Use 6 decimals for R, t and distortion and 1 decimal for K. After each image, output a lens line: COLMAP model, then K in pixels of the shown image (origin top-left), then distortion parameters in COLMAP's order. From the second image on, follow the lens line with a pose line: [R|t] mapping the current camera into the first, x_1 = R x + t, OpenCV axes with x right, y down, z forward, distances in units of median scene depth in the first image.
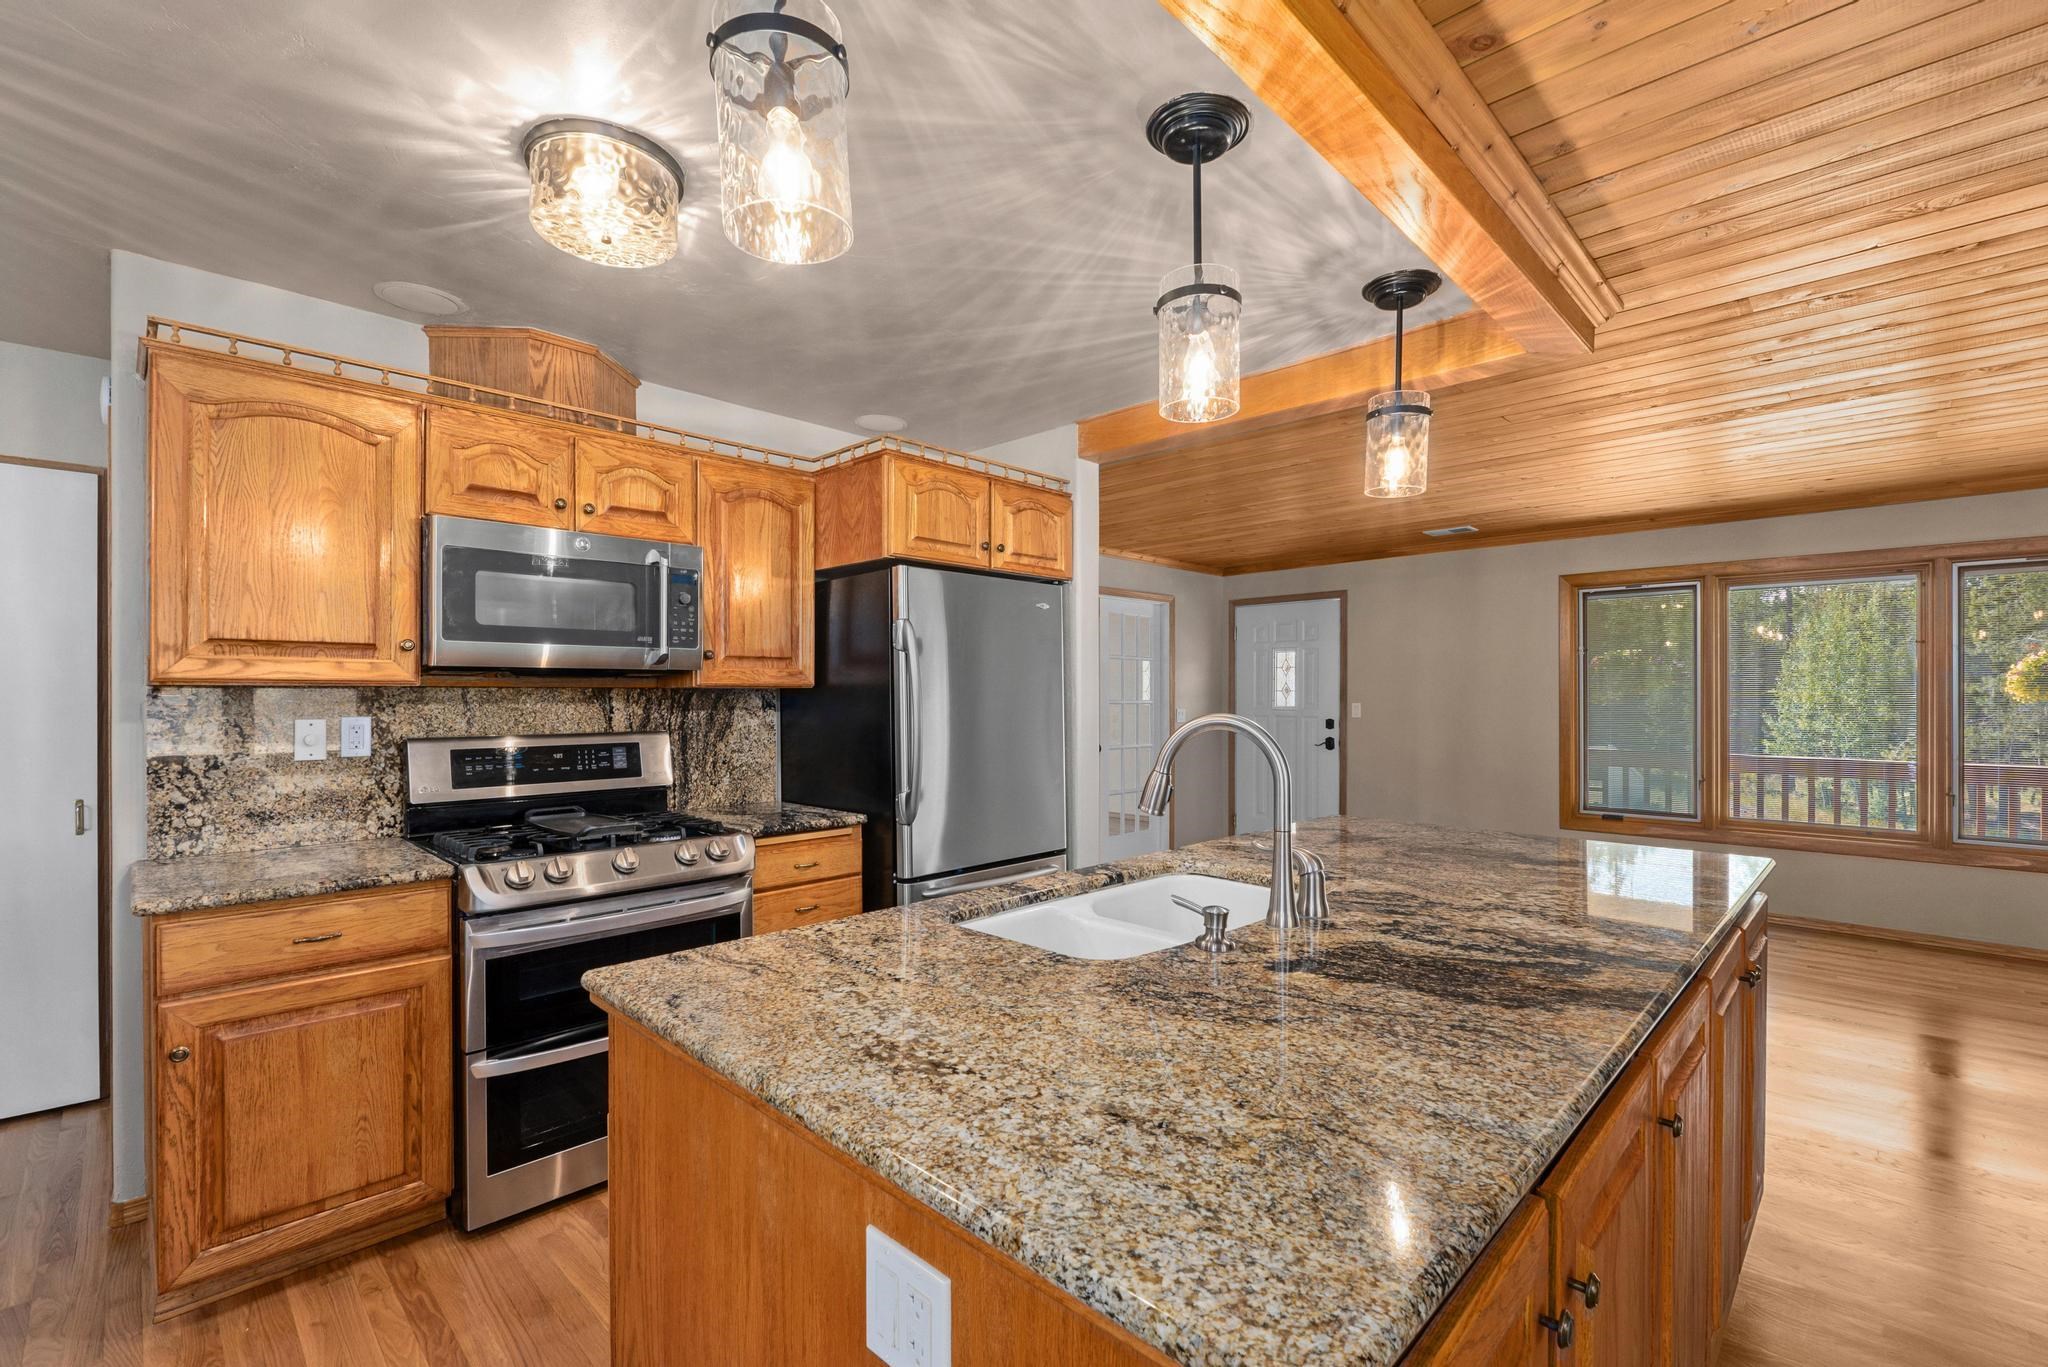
lens RADIAL K [[890.3, 0, 1025.3], [0, 890.3, 695.4], [0, 0, 1]] dist [-0.003369, -0.000587]
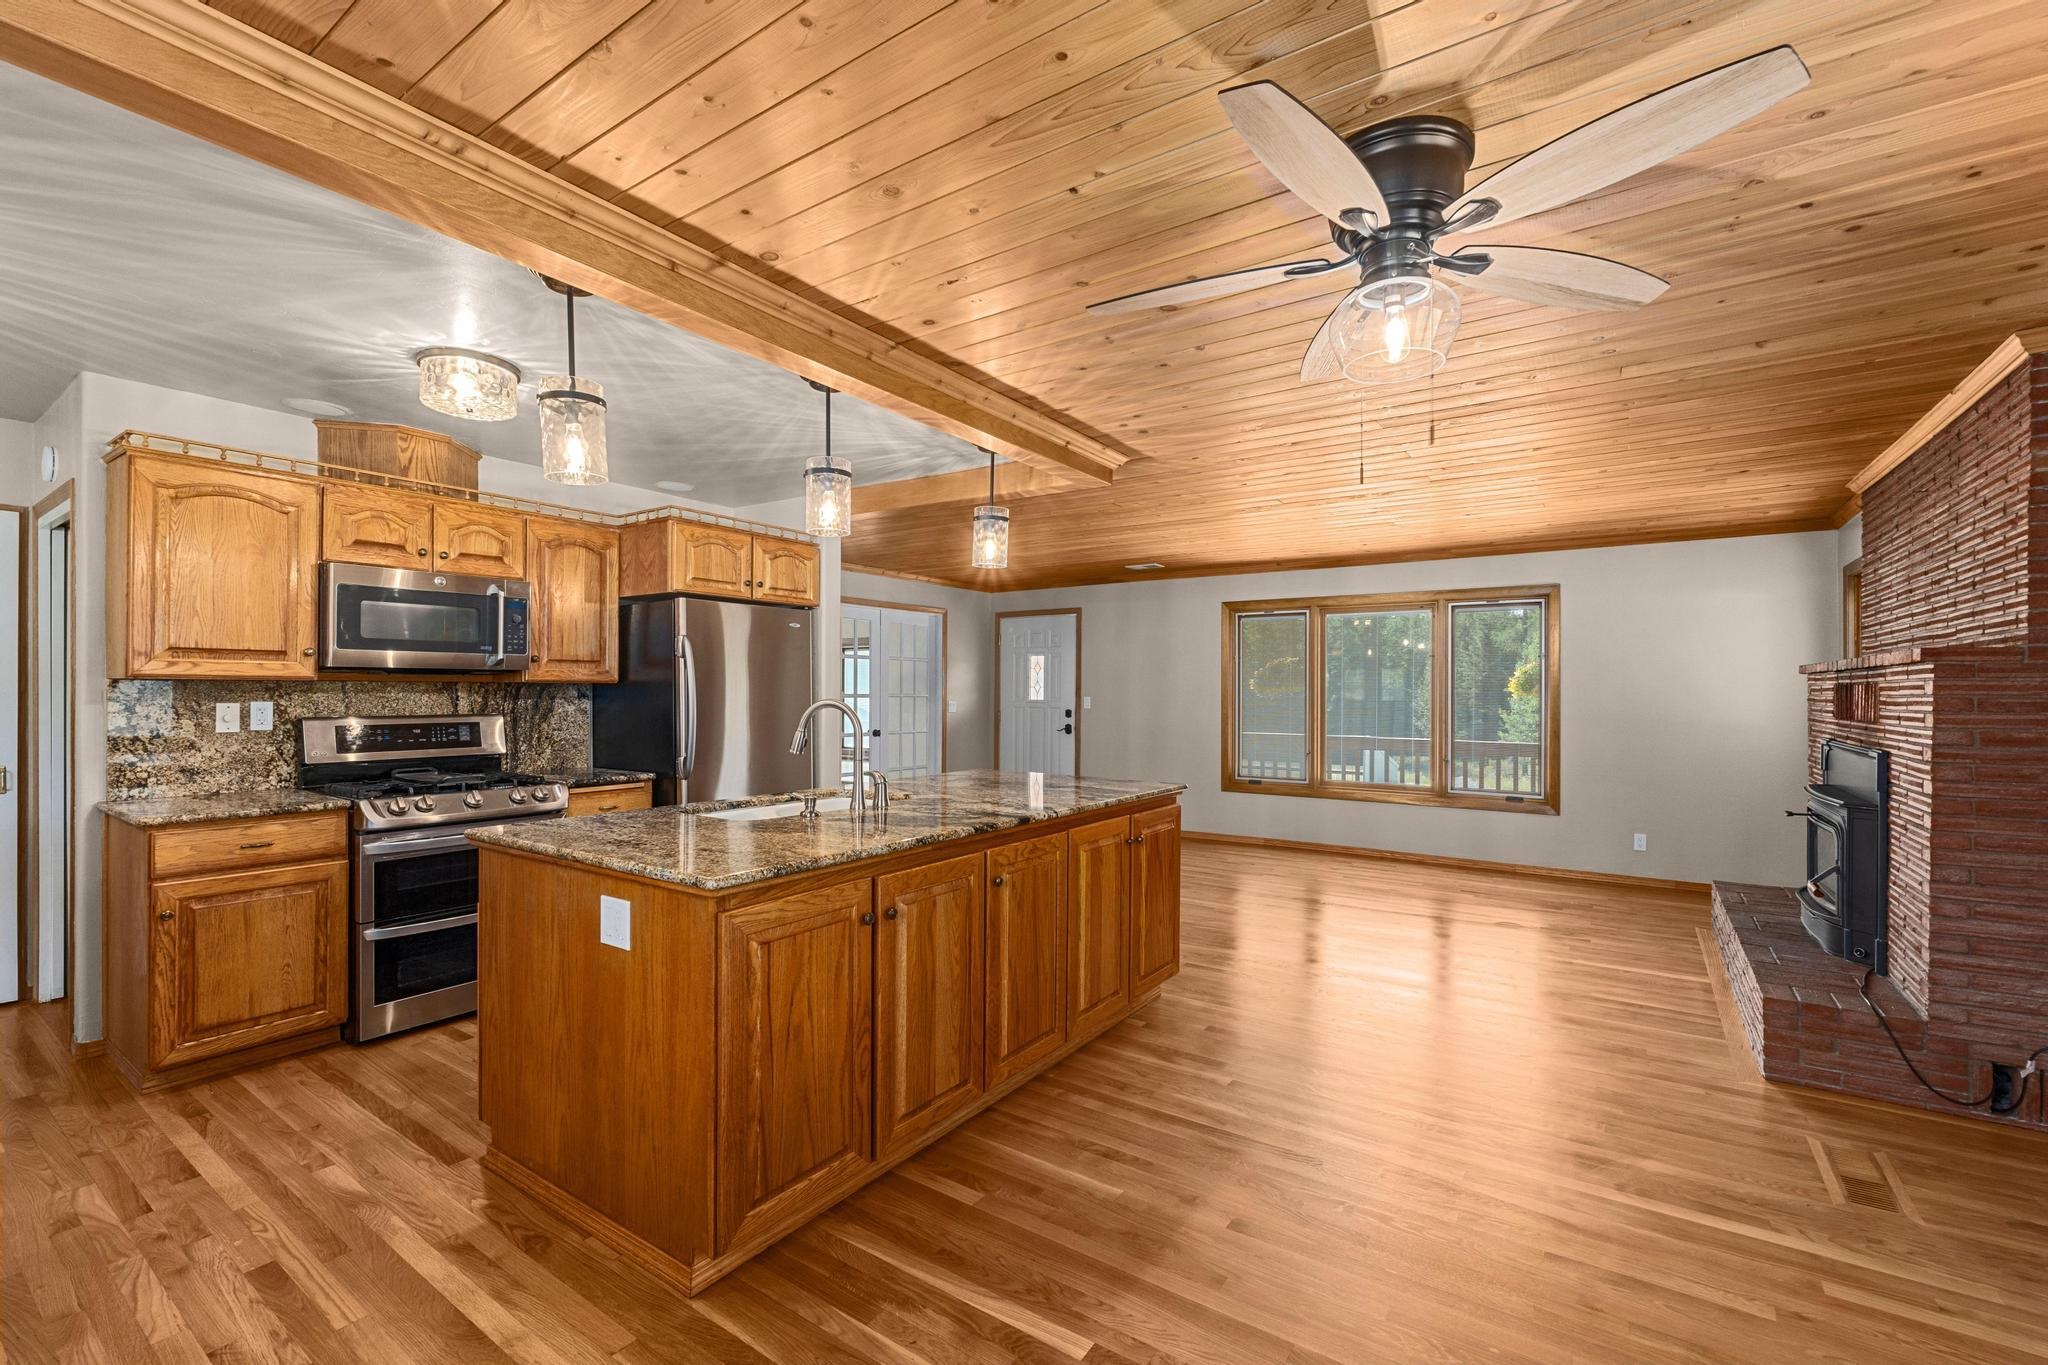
lens RADIAL K [[864.0, 0, 1023.0], [0, 864.0, 689.2], [0, 0, 1]] dist [-0.002727, -0.000095]
pose [[0.984849, 0.005811, 0.173317, 0.193242], [-0.005561, 0.999983, -0.001931, 0.000243], [-0.173326, 0.000938, 0.984864, -0.550256]]
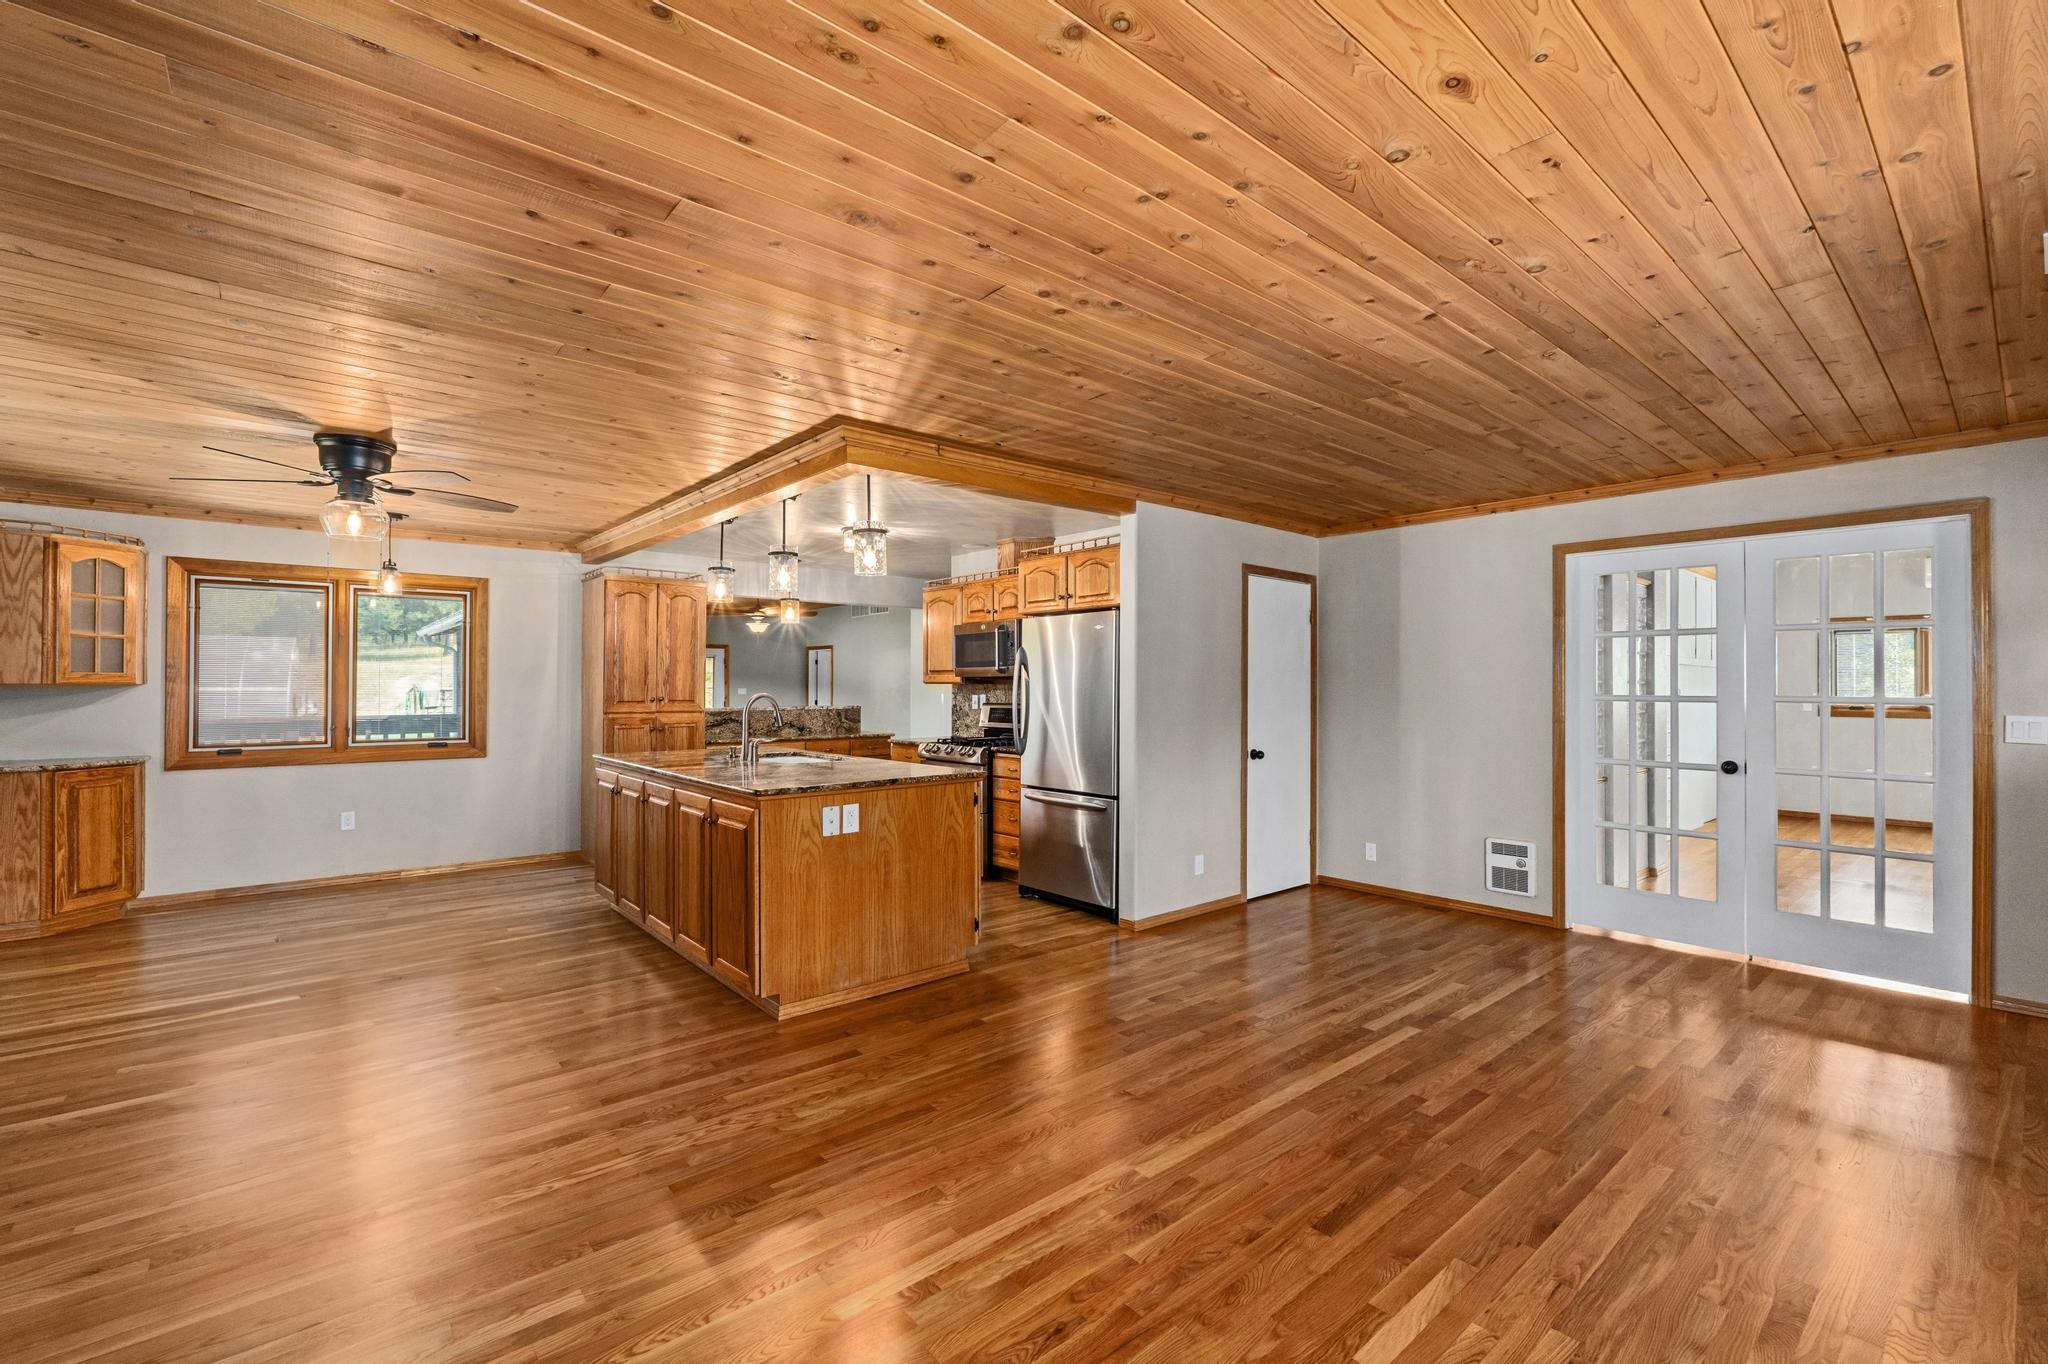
lens RADIAL K [[895.1, 0, 1050.4], [0, 895.1, 675.6], [0, 0, 1]] dist [-0.006618, -0.000396]
pose [[-0.069206, -0.009940, -0.997553, 2.087847], [-0.000306, 0.999951, -0.009943, -0.008177], [0.997602, -0.000383, -0.069206, 1.424202]]
